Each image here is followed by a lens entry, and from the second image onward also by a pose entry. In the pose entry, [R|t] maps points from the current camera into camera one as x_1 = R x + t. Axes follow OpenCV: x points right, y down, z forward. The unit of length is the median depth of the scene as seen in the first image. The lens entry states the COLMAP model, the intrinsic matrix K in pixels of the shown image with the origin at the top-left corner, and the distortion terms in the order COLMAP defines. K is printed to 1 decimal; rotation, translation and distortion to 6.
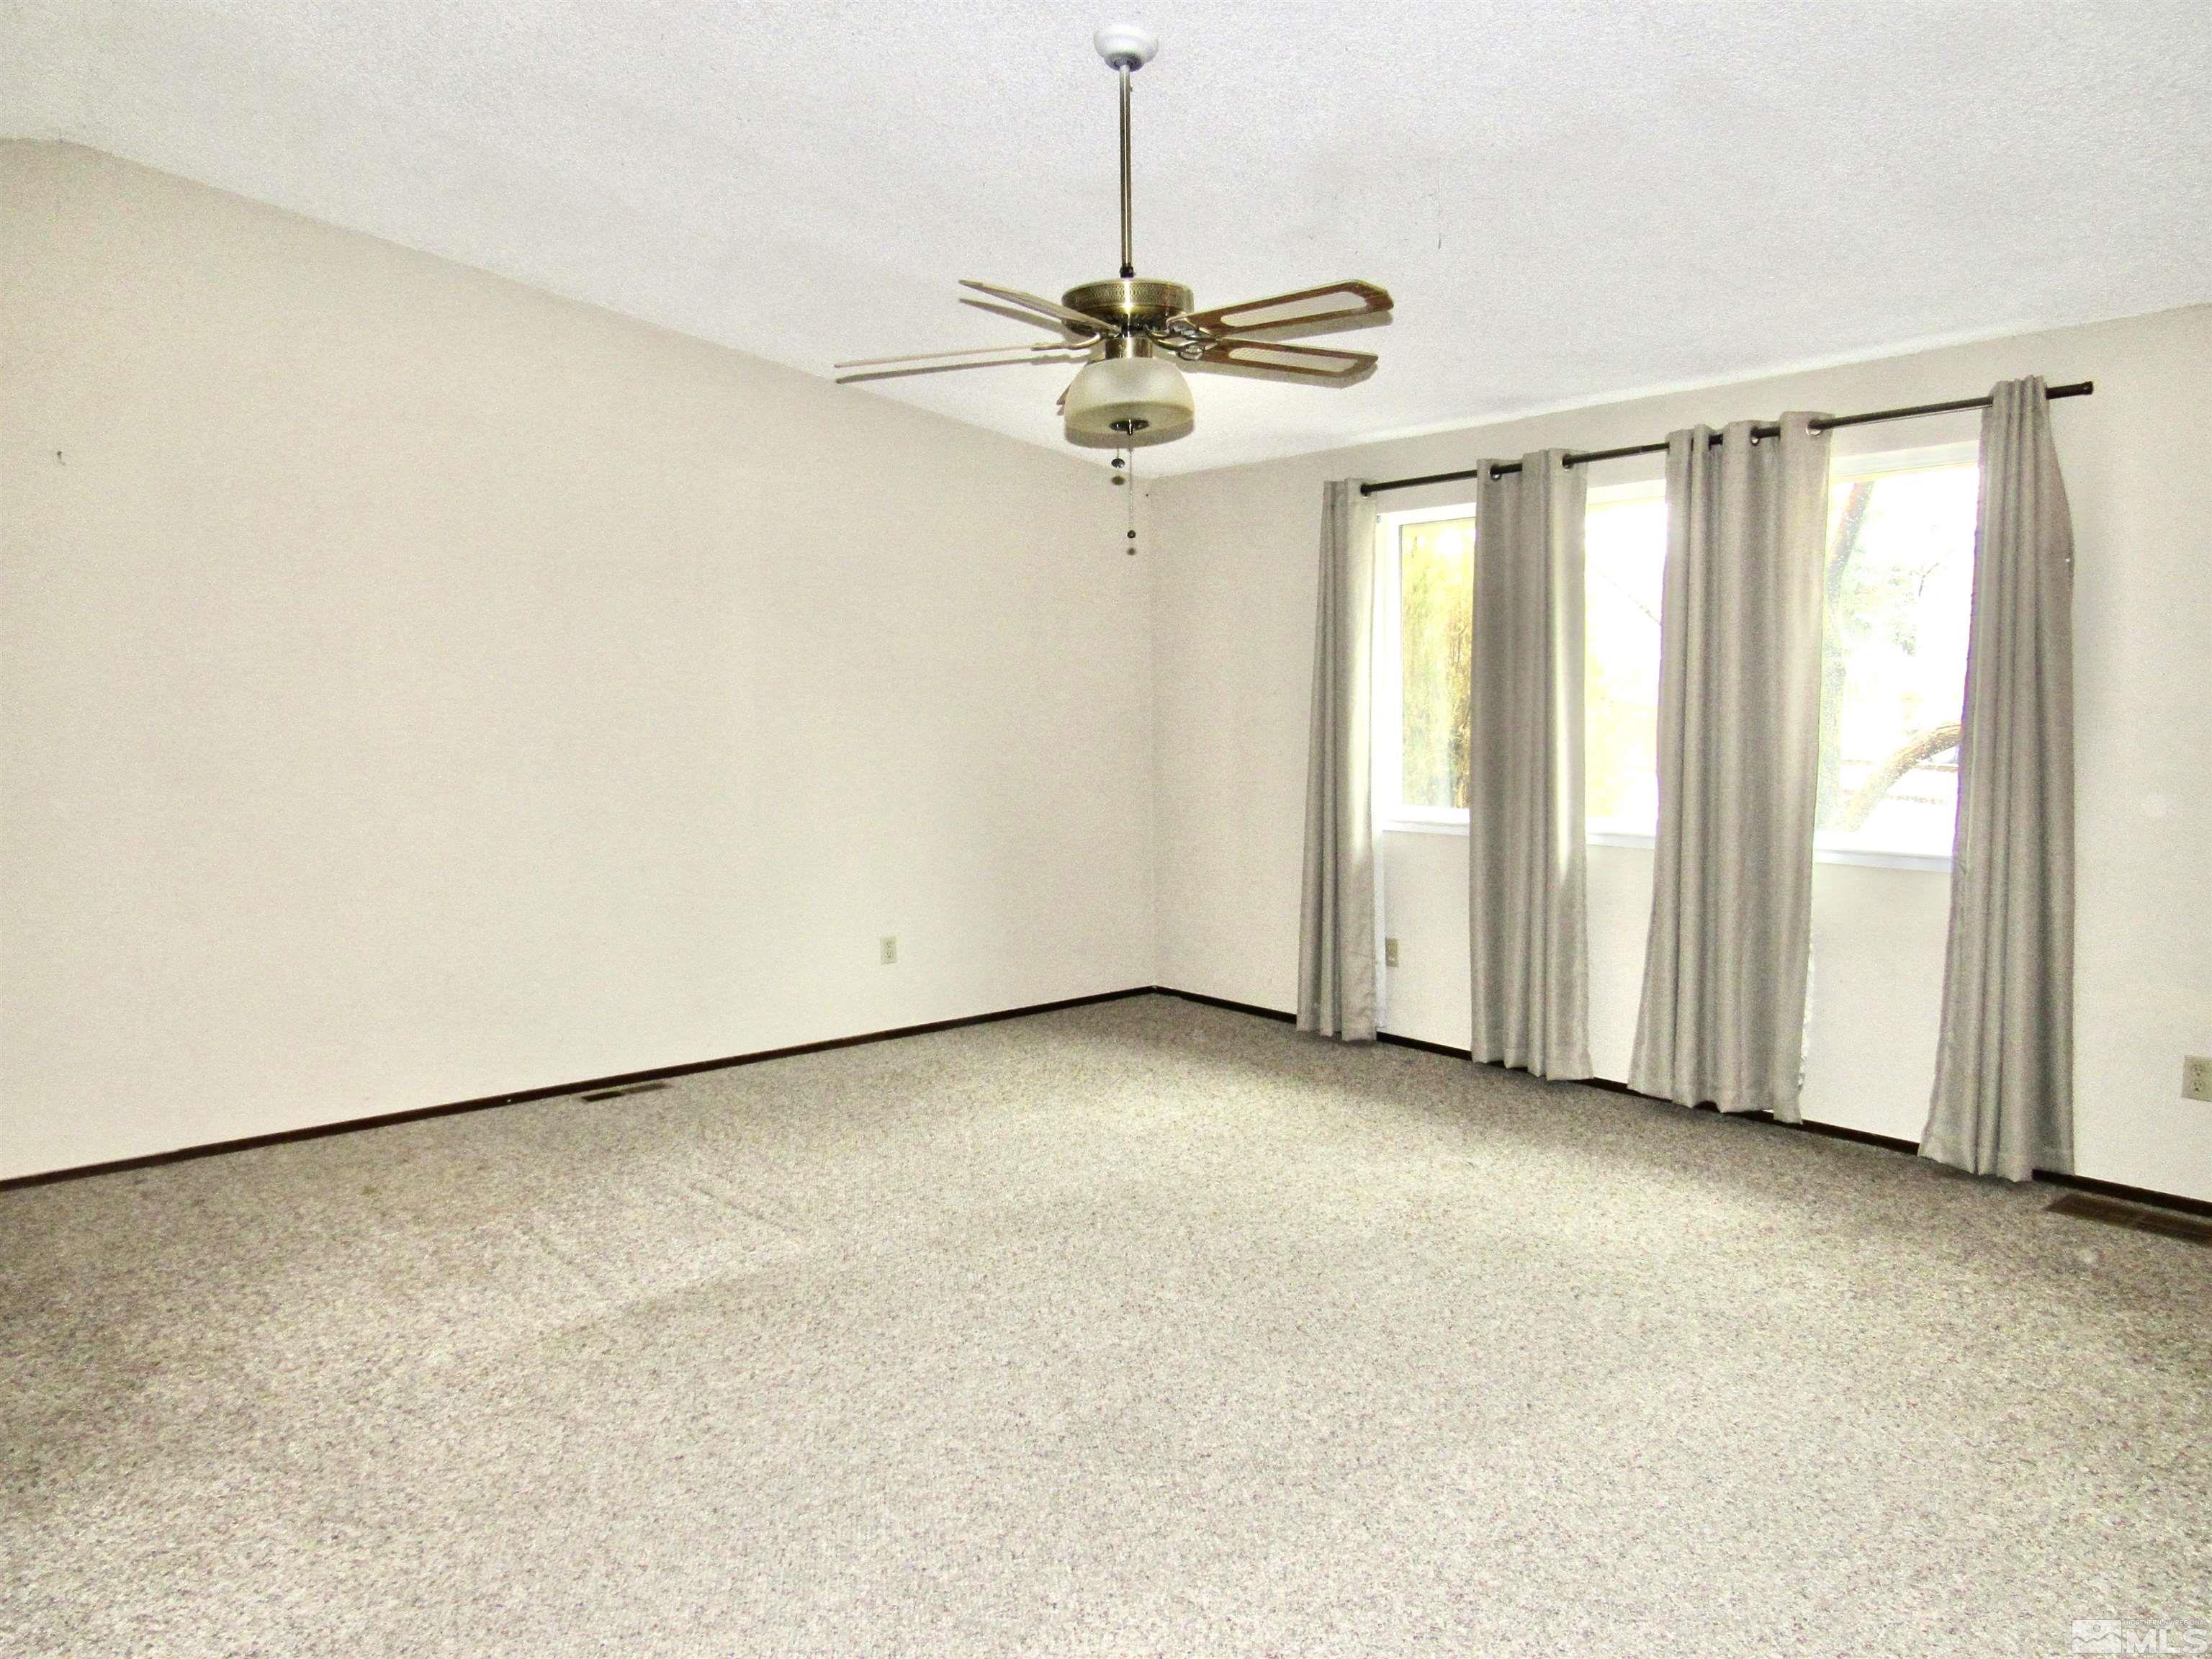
lens RADIAL K [[1586.4, 0, 1114.9], [0, 1586.4, 831.5], [0, 0, 1]] dist [-0.043911, 0.033917]
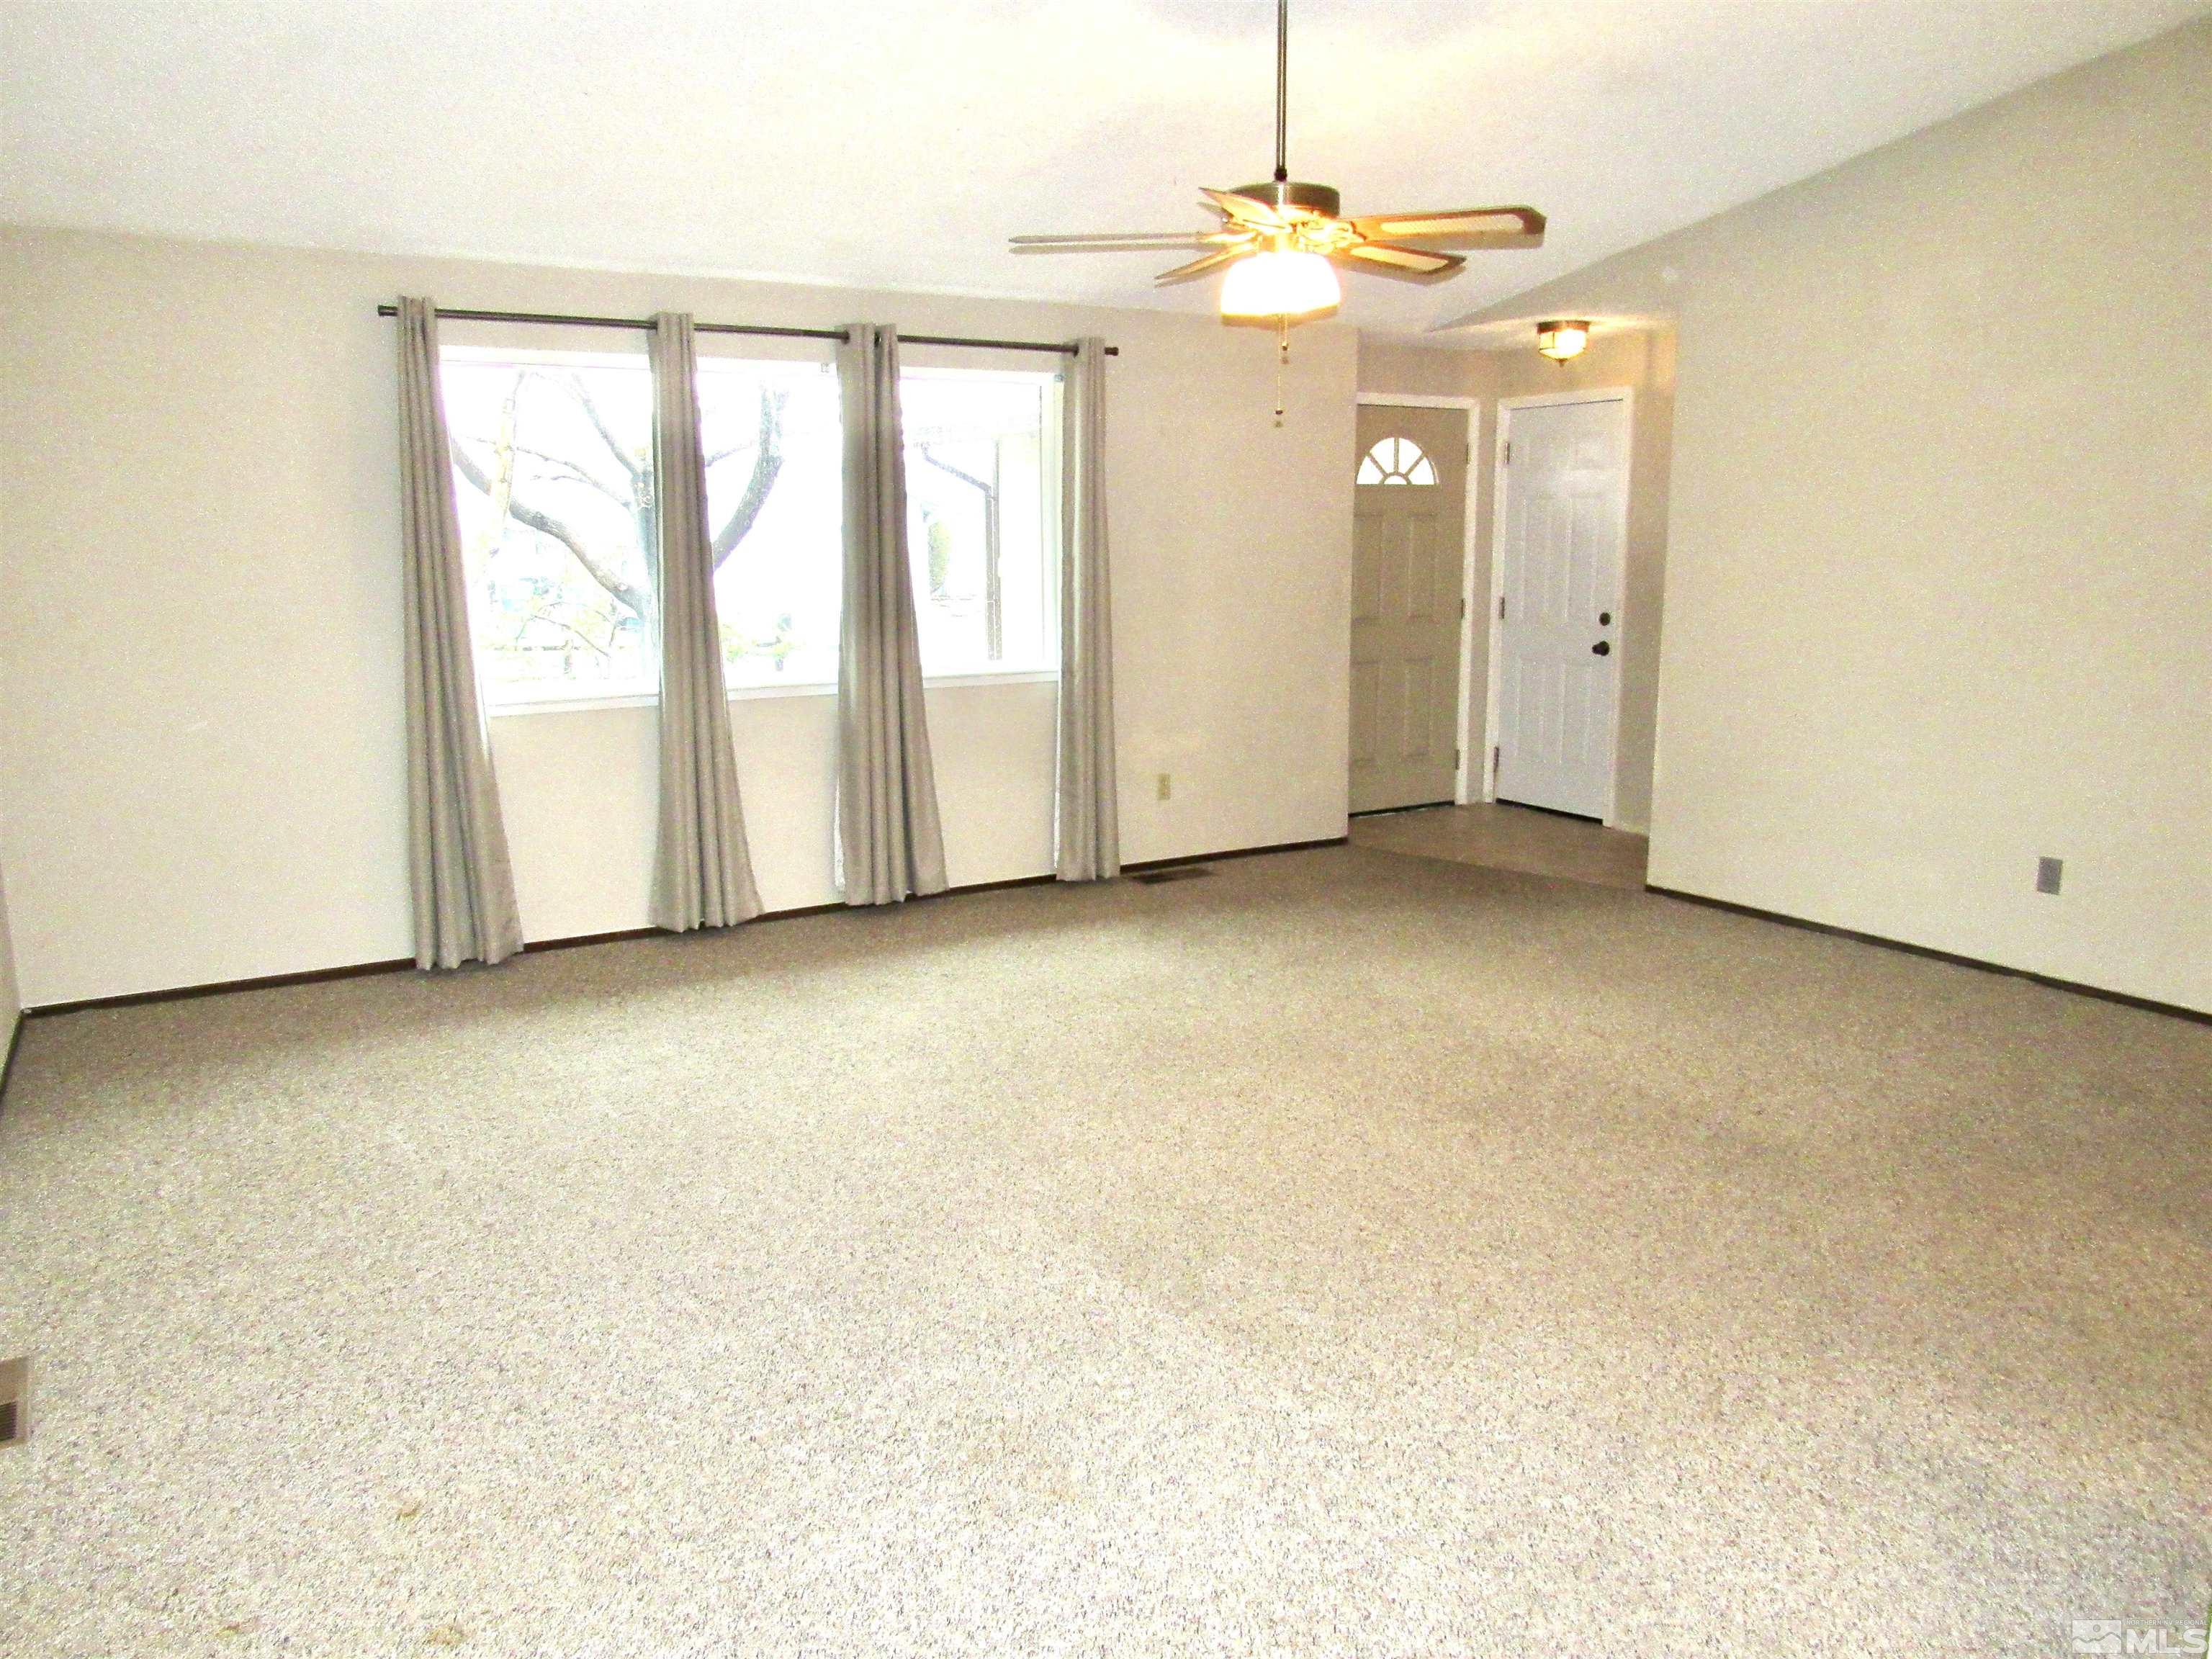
lens RADIAL K [[1586.4, 0, 1107.9], [0, 1586.4, 835.6], [0, 0, 1]] dist [-0.043911, 0.033917]
pose [[0.132417, -0.172785, 0.976018, -0.804747], [0.093265, 0.982492, 0.161277, -0.056721], [-0.986797, 0.069672, 0.146213, 0.675683]]
